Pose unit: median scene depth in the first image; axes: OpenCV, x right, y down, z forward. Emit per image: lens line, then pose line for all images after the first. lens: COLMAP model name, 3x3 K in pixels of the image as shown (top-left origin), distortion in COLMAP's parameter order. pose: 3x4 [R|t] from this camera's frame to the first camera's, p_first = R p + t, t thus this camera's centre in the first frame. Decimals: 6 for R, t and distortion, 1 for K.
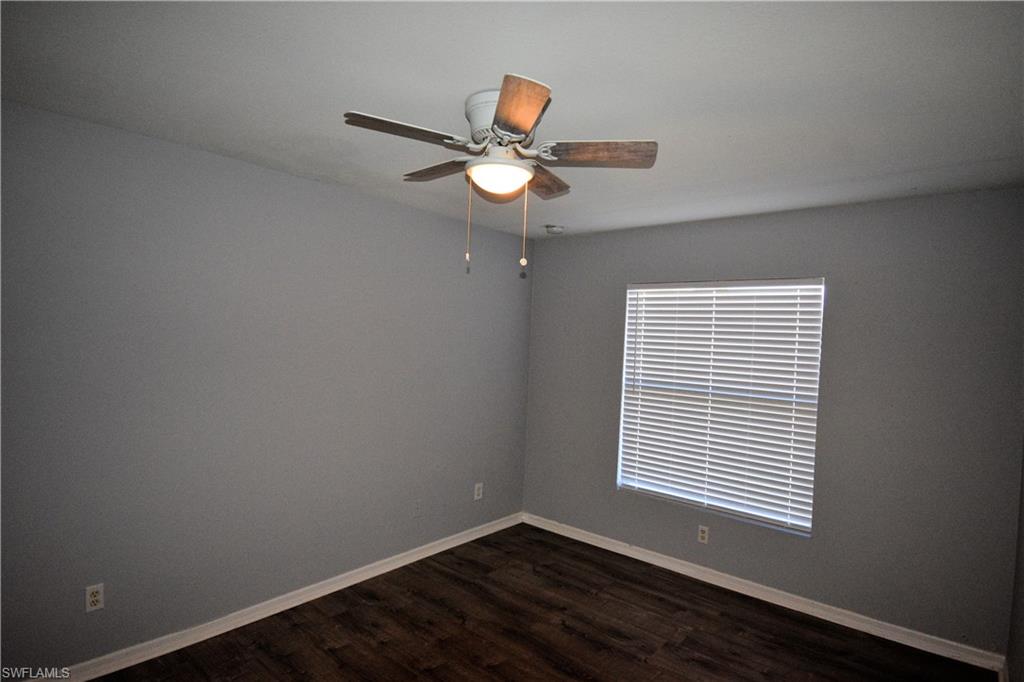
lens RADIAL K [[550.8, 0, 518.1], [0, 550.8, 338.6], [0, 0, 1]] dist [-0.009095, -0.009973]
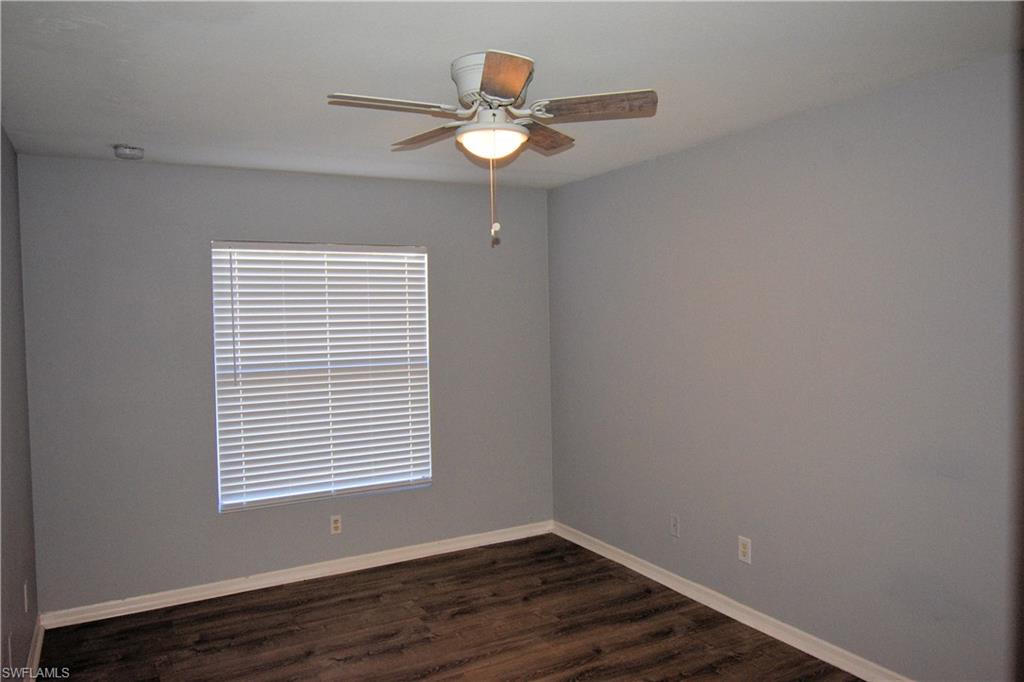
lens RADIAL K [[734.1, 0, 508.5], [0, 734.1, 344.3], [0, 0, 1]] dist [-0.003322, -0.021964]
pose [[0.341972, -0.083691, 0.935976, -0.764934], [0.042475, 0.996385, 0.073573, -0.019092], [-0.938750, 0.014596, 0.344291, 0.352690]]
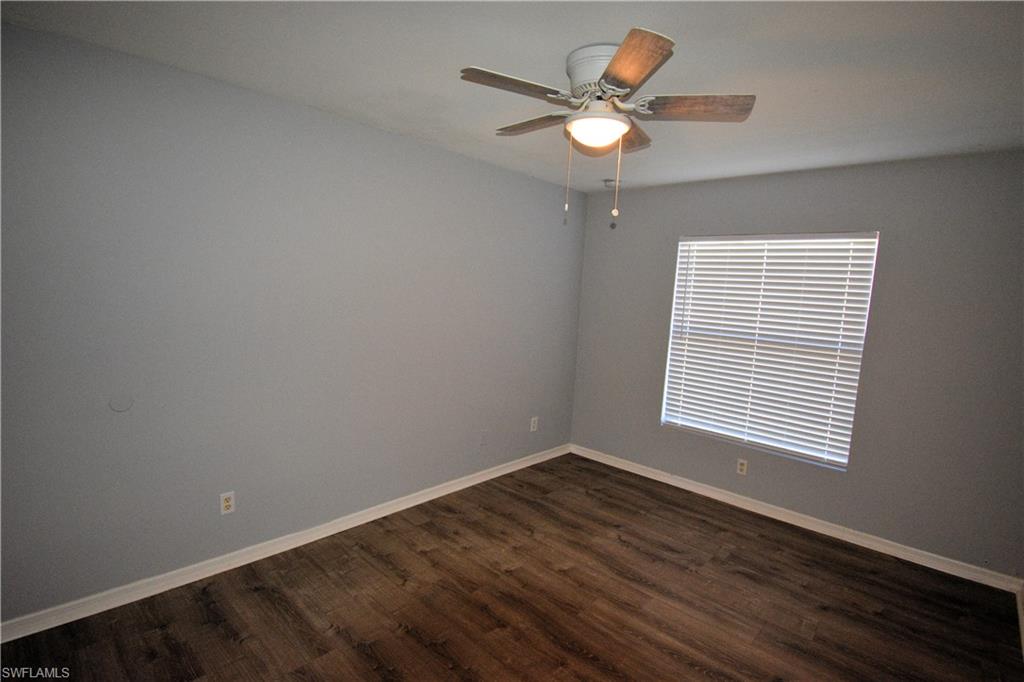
lens RADIAL K [[506.9, 0, 509.7], [0, 506.9, 343.7], [0, 0, 1]] dist [-0.011740, -0.009051]
pose [[0.998339, 0.017242, -0.054974, -0.089111], [-0.011303, 0.994241, 0.106566, 0.007659], [0.056495, -0.105768, 0.992785, -0.011883]]
